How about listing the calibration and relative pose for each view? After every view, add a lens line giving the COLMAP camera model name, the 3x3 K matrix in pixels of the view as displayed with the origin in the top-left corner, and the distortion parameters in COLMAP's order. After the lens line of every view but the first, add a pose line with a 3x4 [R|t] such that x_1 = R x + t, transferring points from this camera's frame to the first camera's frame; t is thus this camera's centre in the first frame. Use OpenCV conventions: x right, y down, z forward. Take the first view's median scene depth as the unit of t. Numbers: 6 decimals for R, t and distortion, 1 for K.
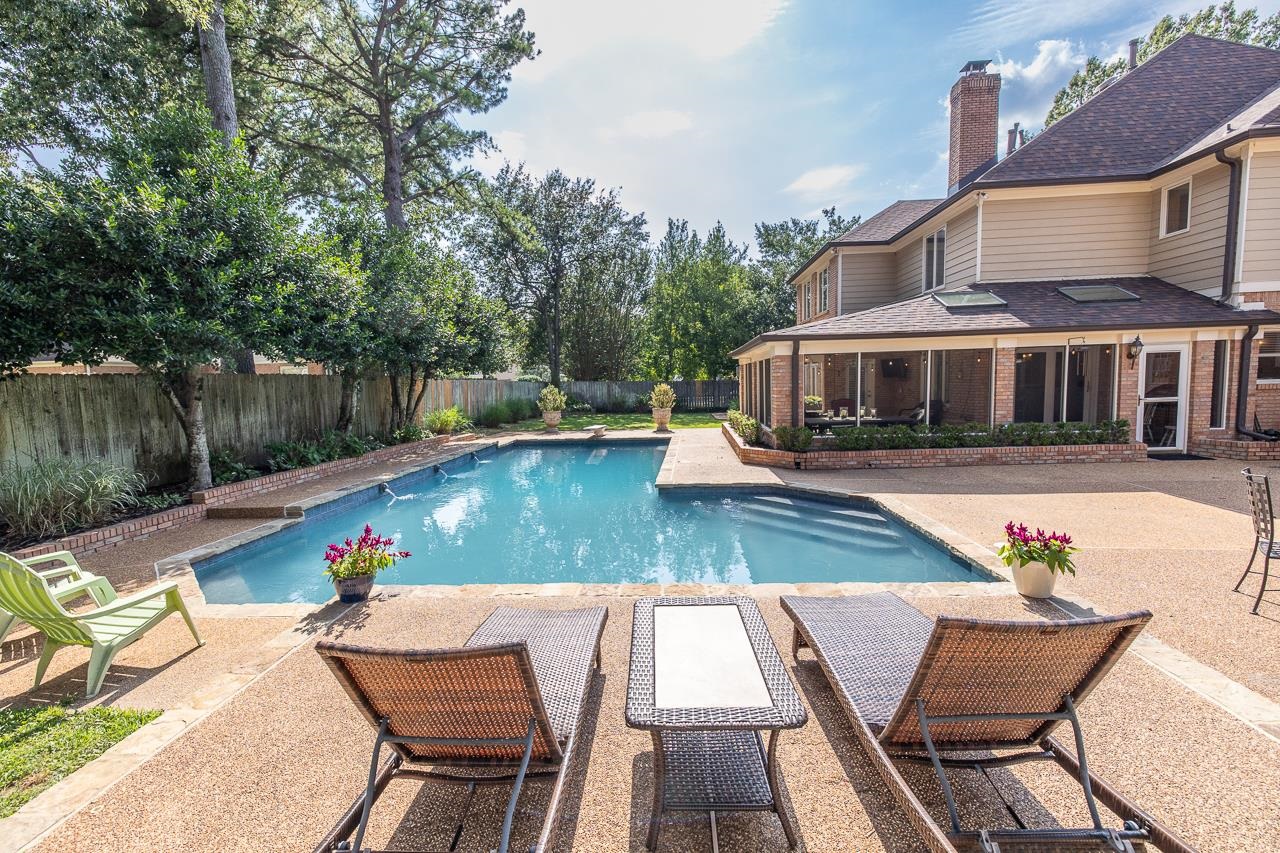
lens RADIAL K [[523.4, 0, 636.3], [0, 523.4, 421.1], [0, 0, 1]] dist [0.001635, -0.000052]
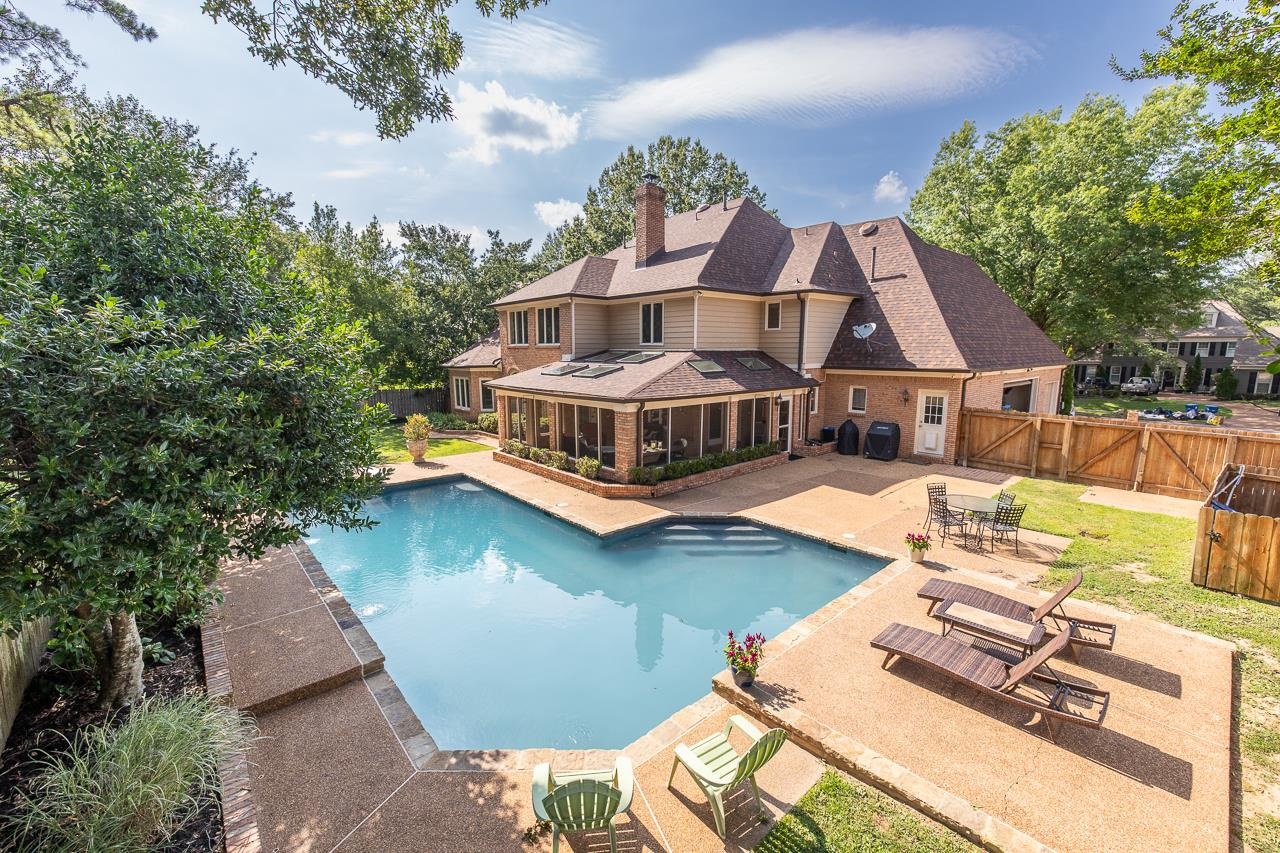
lens RADIAL K [[523.4, 0, 634.9], [0, 523.4, 432.7], [0, 0, 1]] dist [0.001635, -0.000052]
pose [[0.698629, -0.086630, 0.710220, -0.661322], [0.044299, 0.995976, 0.077909, -0.182529], [-0.714111, -0.022968, 0.699656, 0.086023]]
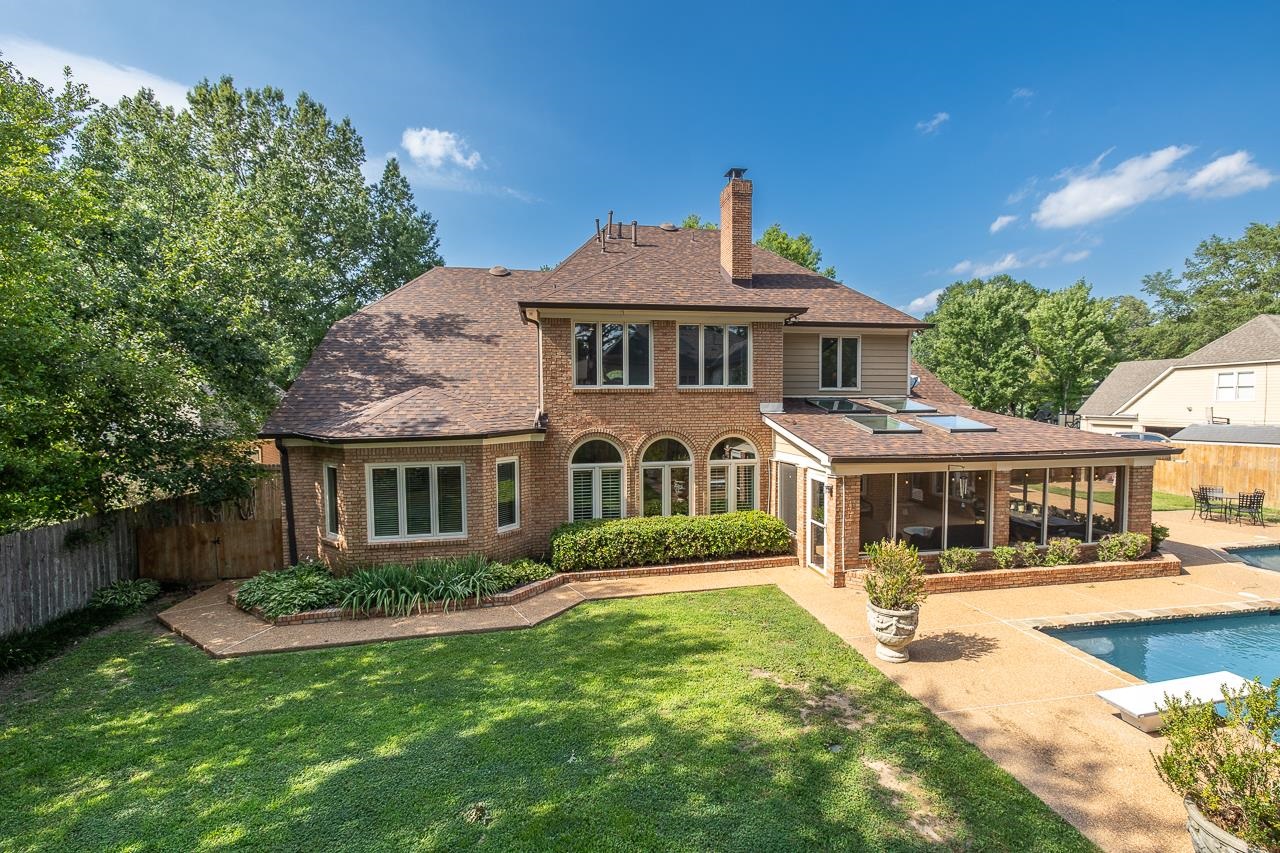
lens RADIAL K [[523.4, 0, 641.8], [0, 523.4, 428.6], [0, 0, 1]] dist [0.001635, -0.000052]
pose [[-0.215750, -0.028108, 0.976044, -0.580964], [0.089202, 0.994839, 0.048367, -0.362570], [-0.972366, 0.097500, -0.212129, 2.293434]]
